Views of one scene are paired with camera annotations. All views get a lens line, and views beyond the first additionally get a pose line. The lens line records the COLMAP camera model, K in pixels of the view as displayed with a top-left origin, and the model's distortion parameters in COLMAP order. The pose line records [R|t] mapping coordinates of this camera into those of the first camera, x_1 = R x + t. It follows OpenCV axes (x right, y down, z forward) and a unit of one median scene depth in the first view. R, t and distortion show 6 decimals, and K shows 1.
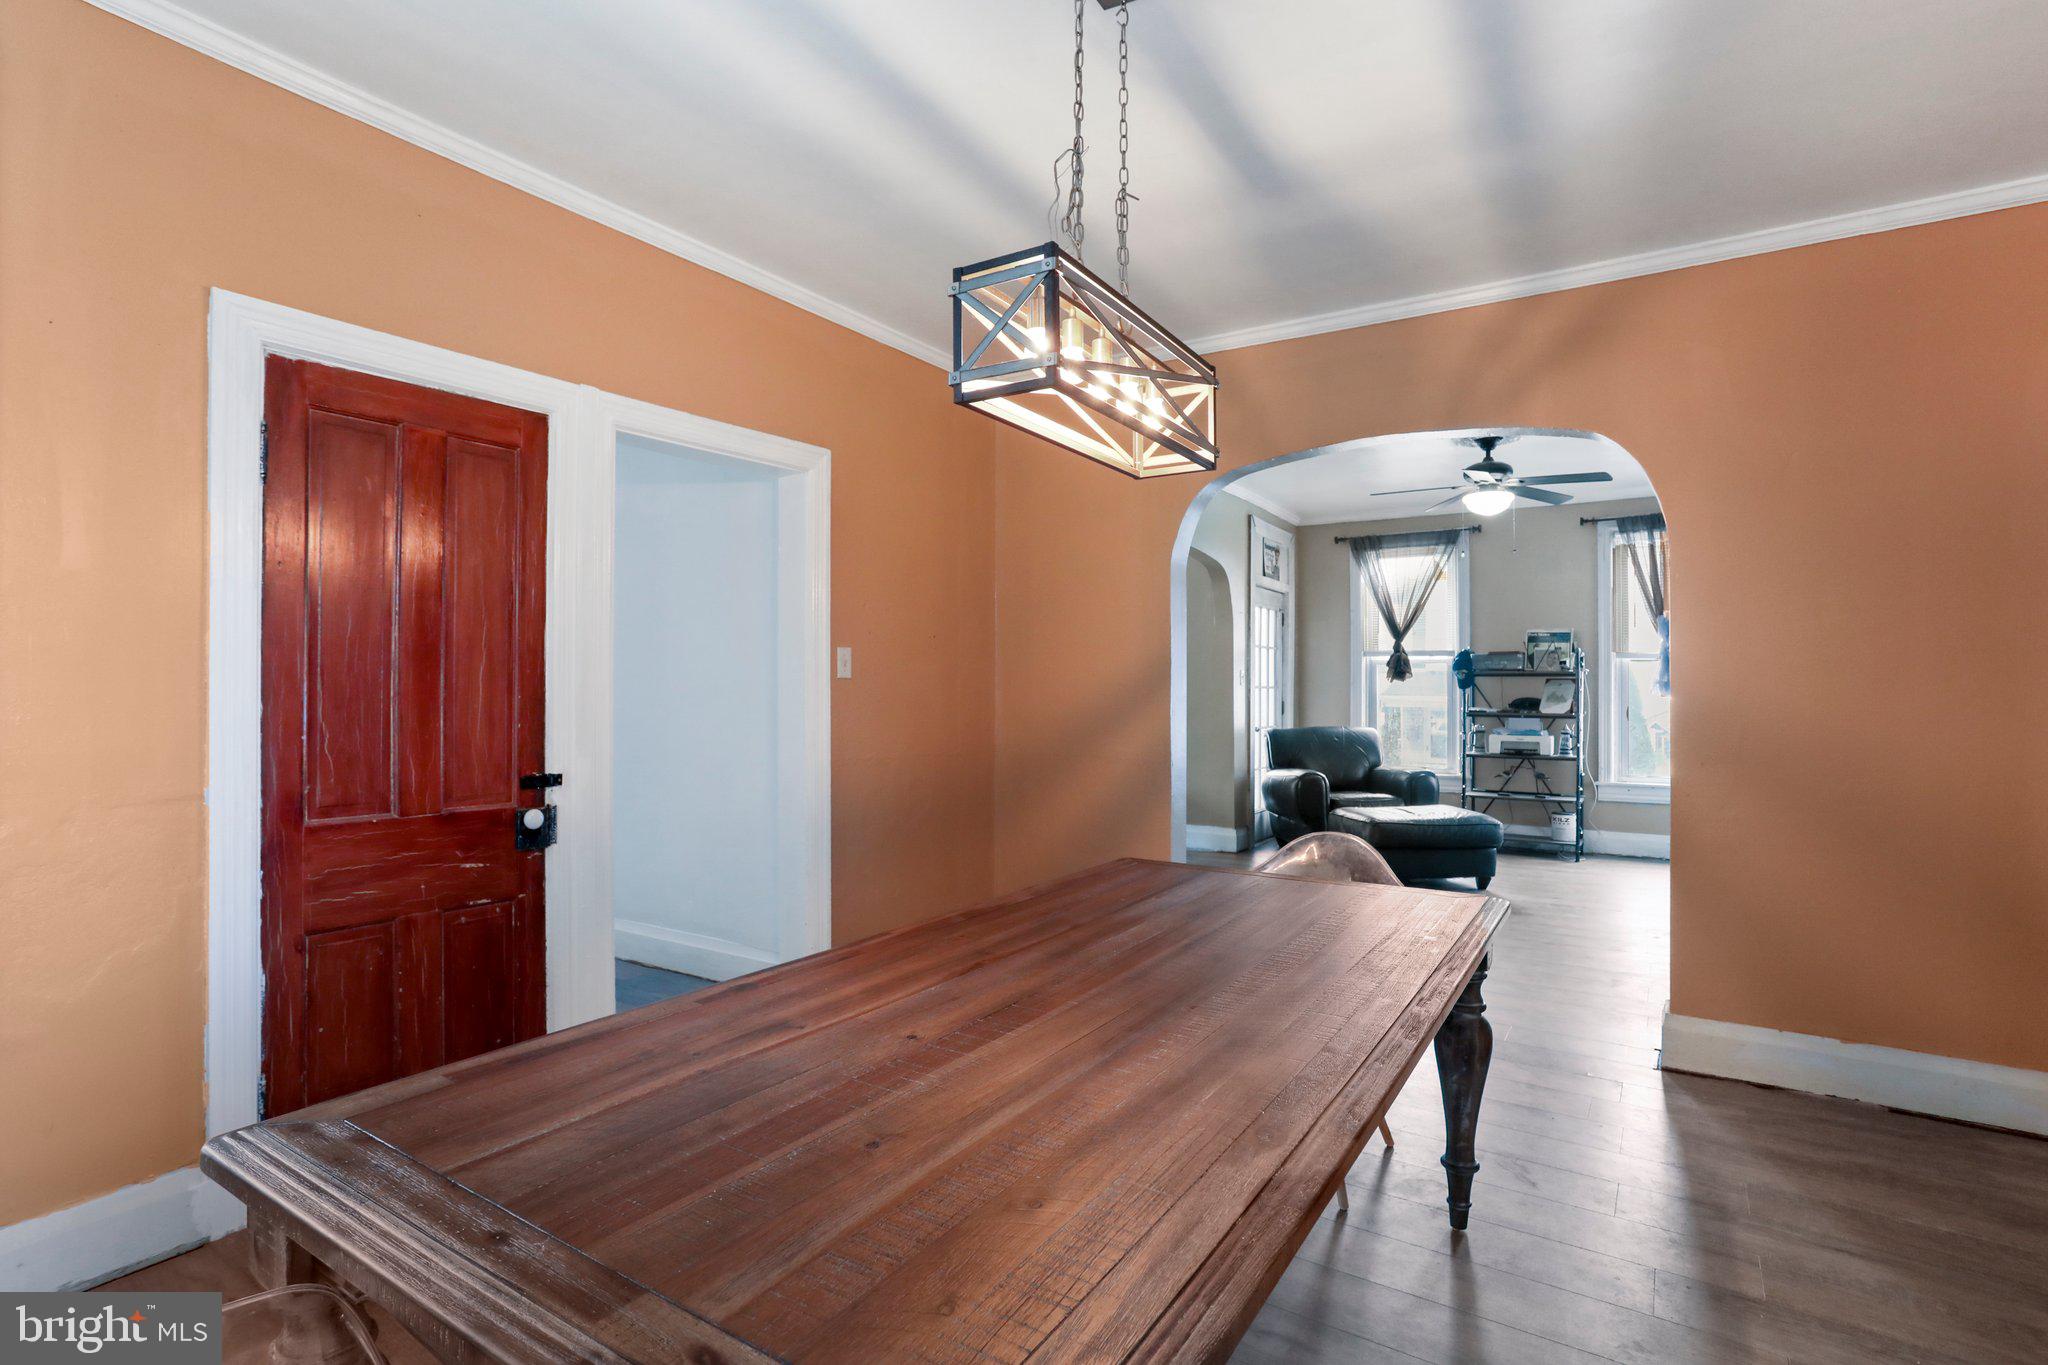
lens RADIAL K [[993.7, 0, 1036.8], [0, 993.7, 676.2], [0, 0, 1]] dist [-0.054913, 0.026405]
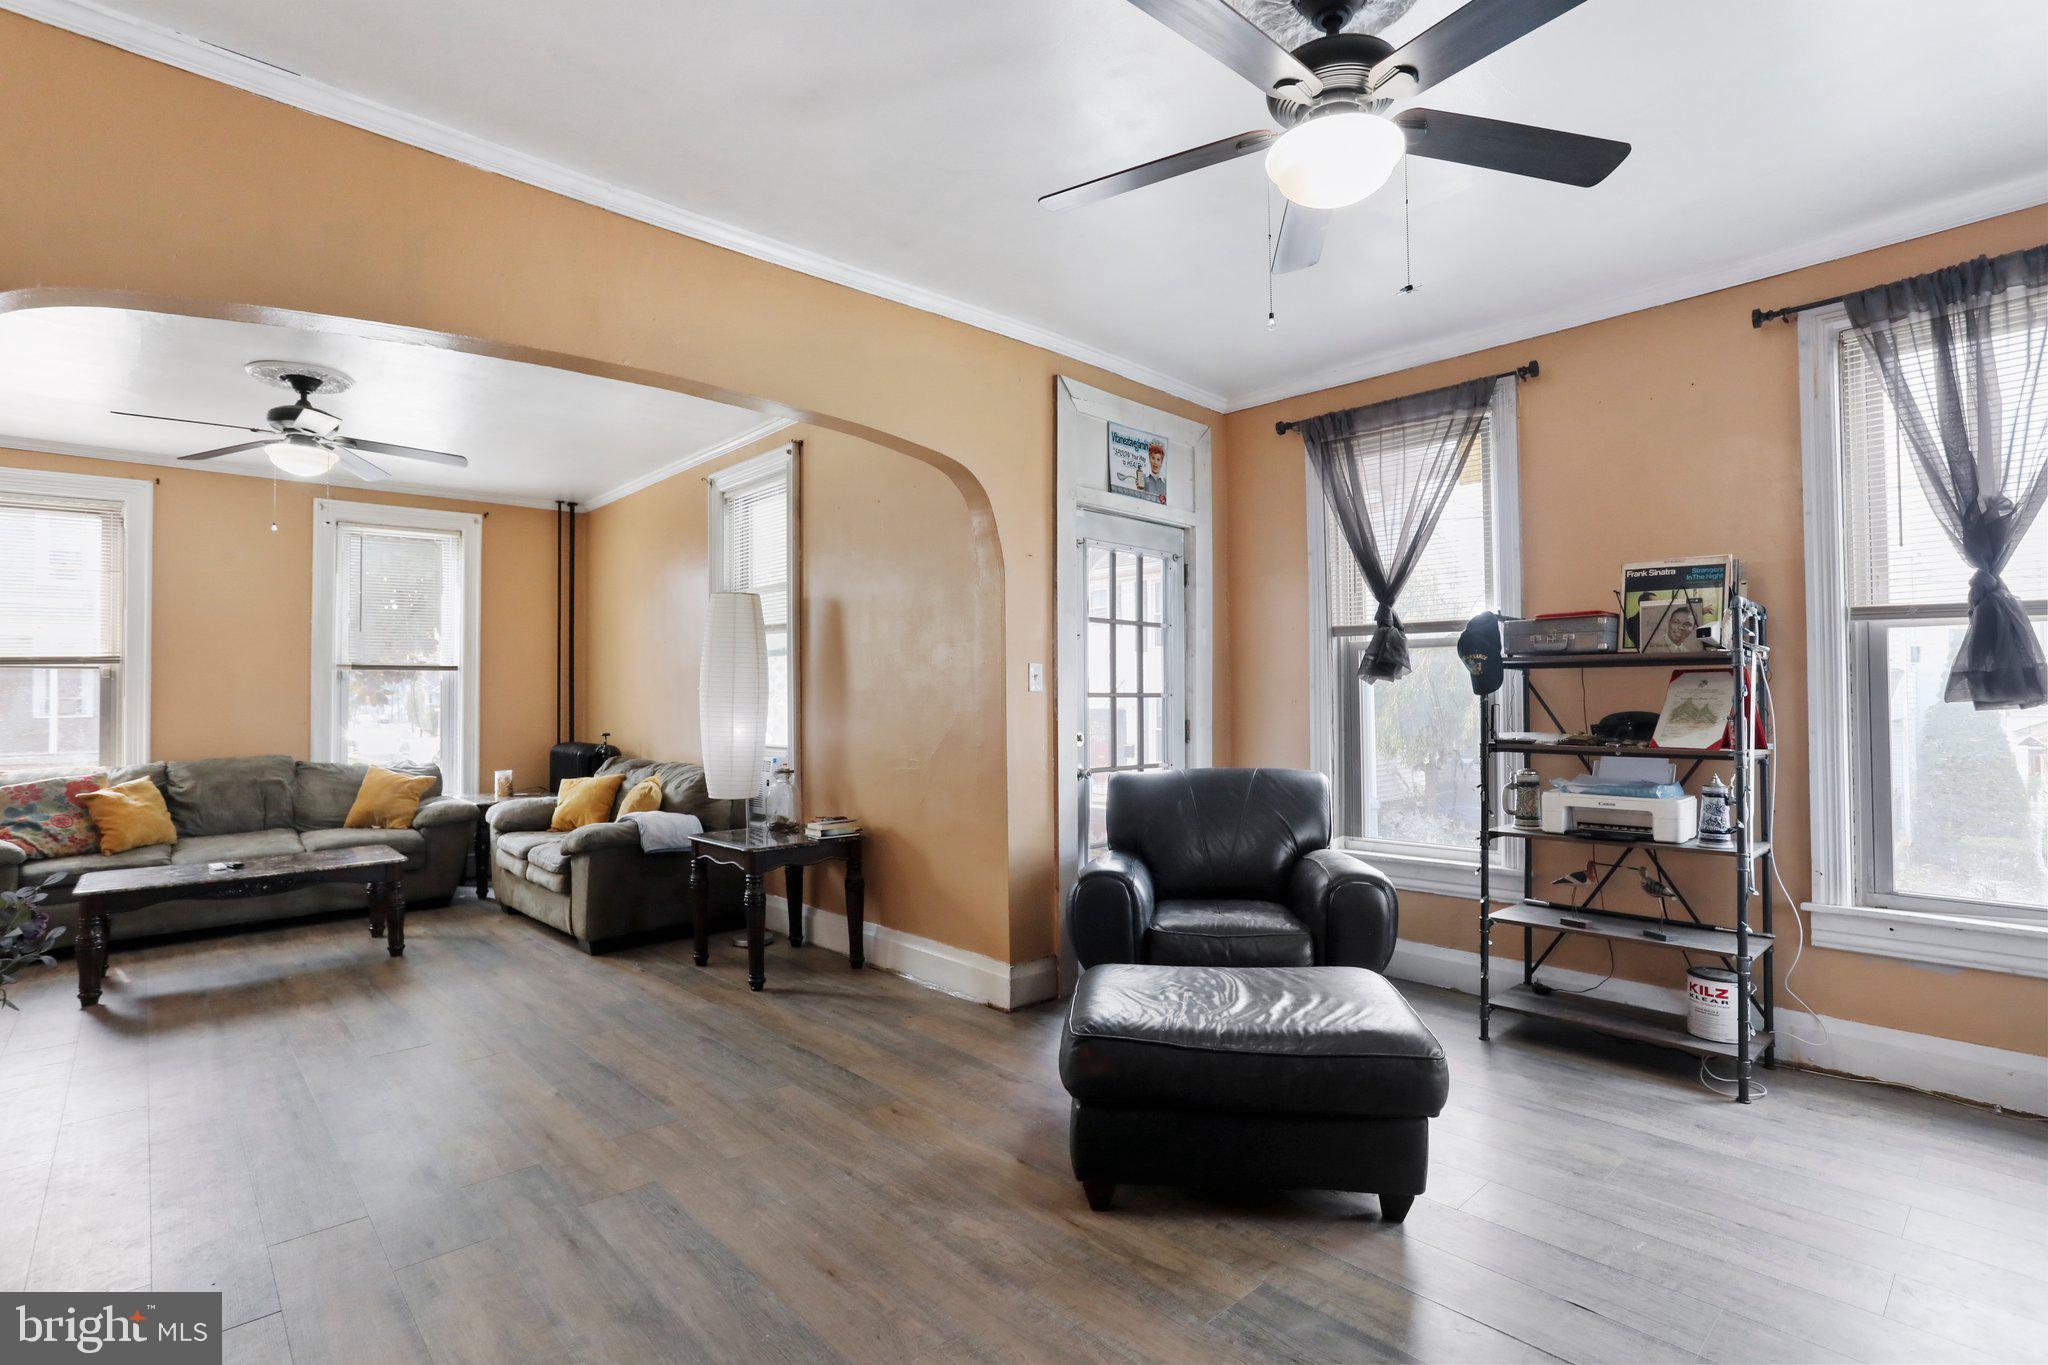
lens RADIAL K [[993.7, 0, 1029.5], [0, 993.7, 682.2], [0, 0, 1]] dist [-0.054913, 0.026405]
pose [[0.972507, -0.011995, -0.232566, 0.334922], [0.009696, 0.999892, -0.011025, 0.010068], [0.232673, 0.008467, 0.972518, 0.493793]]
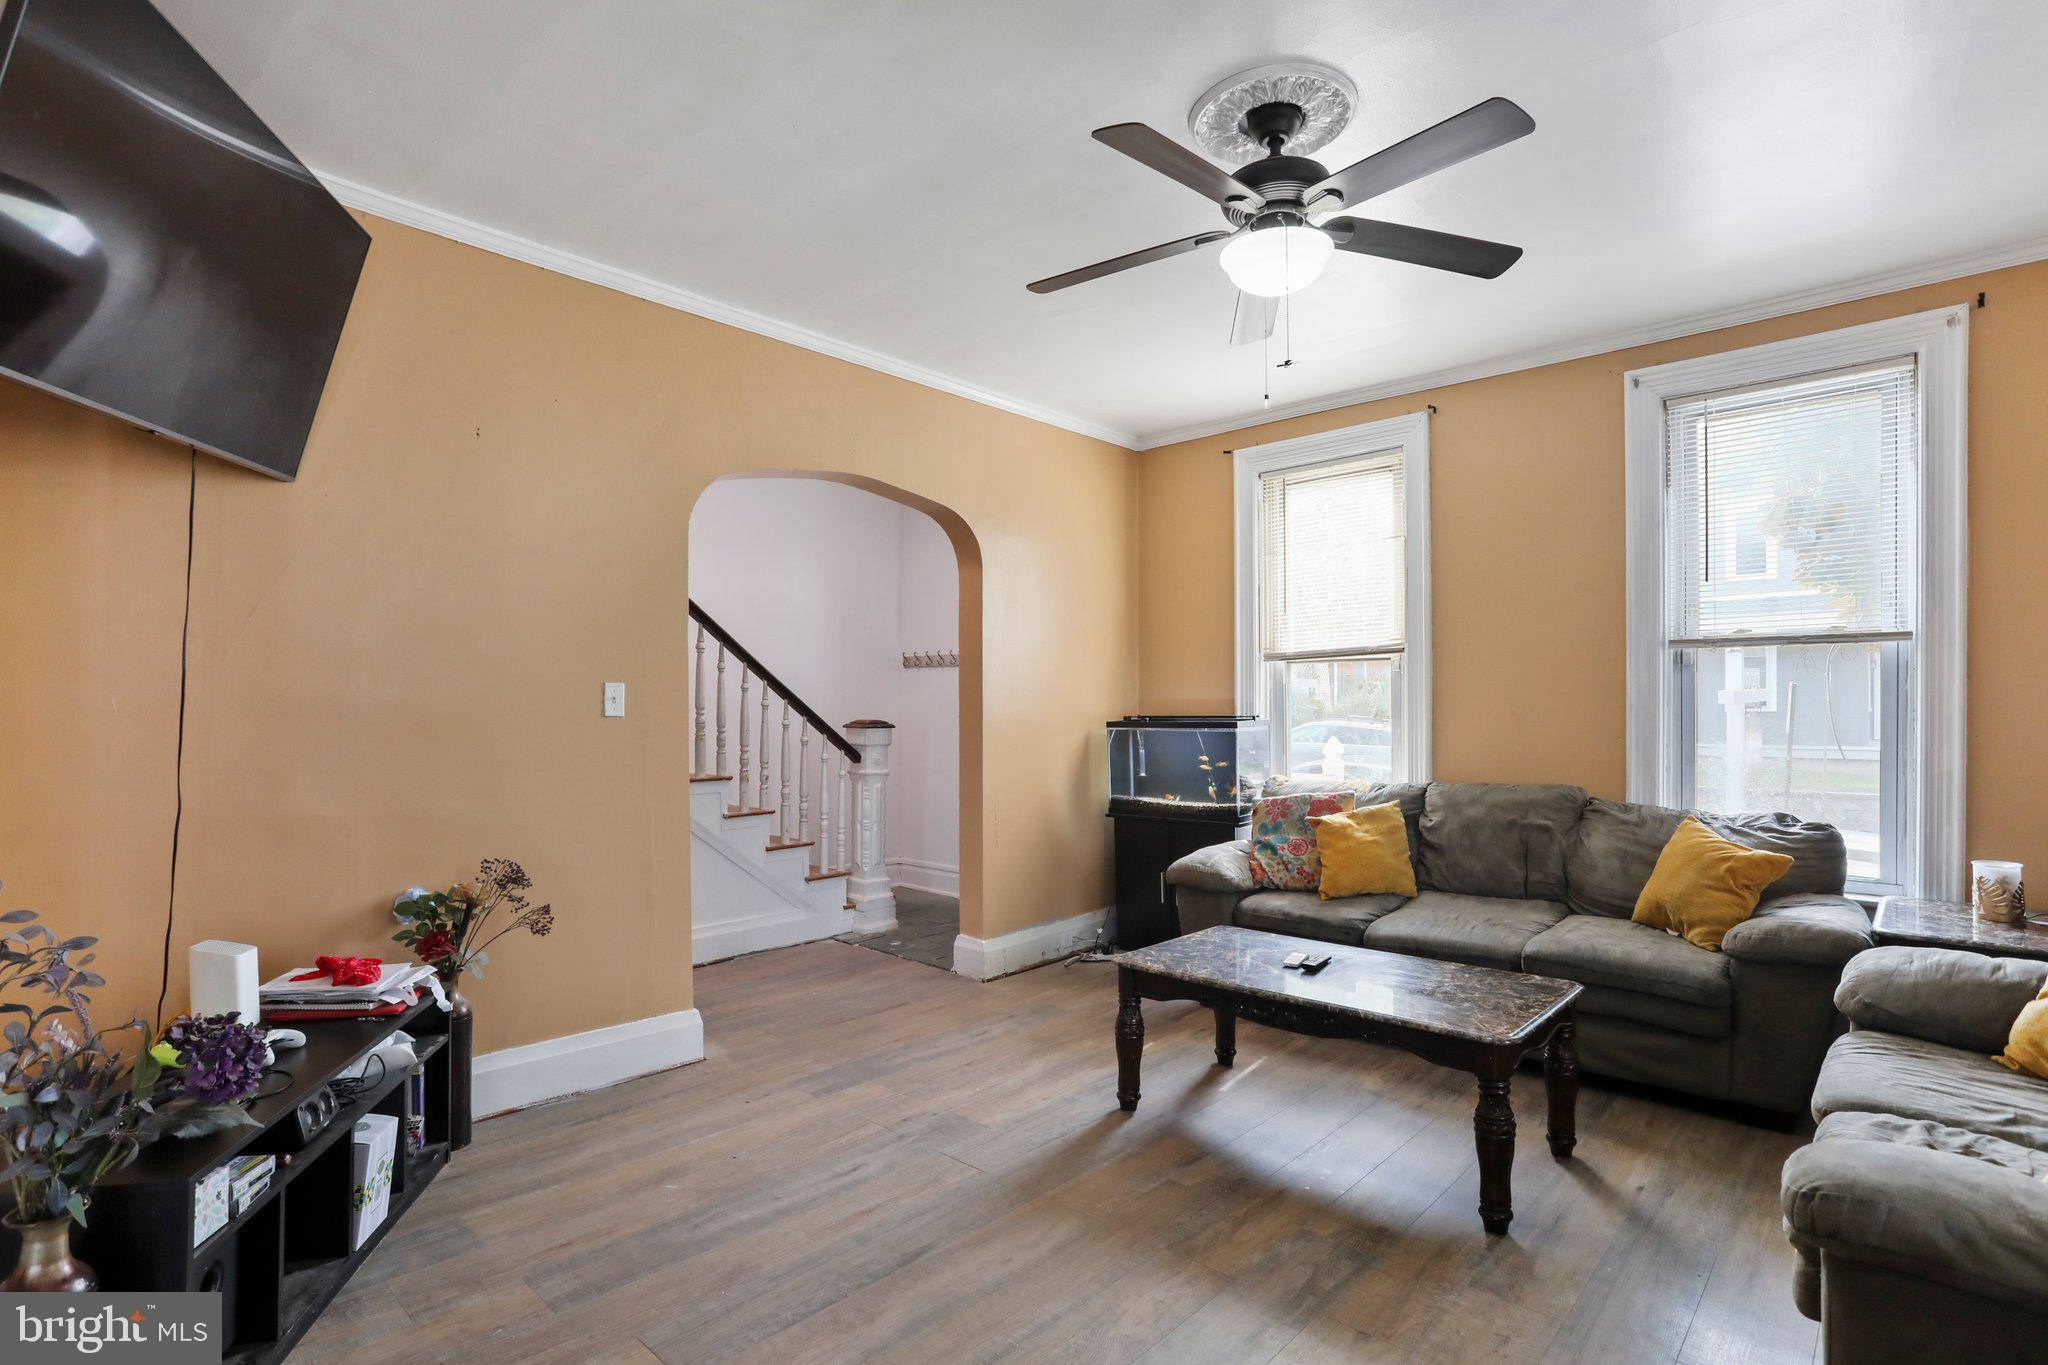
lens RADIAL K [[993.7, 0, 1030.5], [0, 993.7, 702.7], [0, 0, 1]] dist [-0.054913, 0.026405]
pose [[-0.153690, -0.001223, -0.988118, 0.103390], [0.008114, 0.999964, -0.002499, 0.010530], [0.988086, -0.008402, -0.153674, 0.930247]]
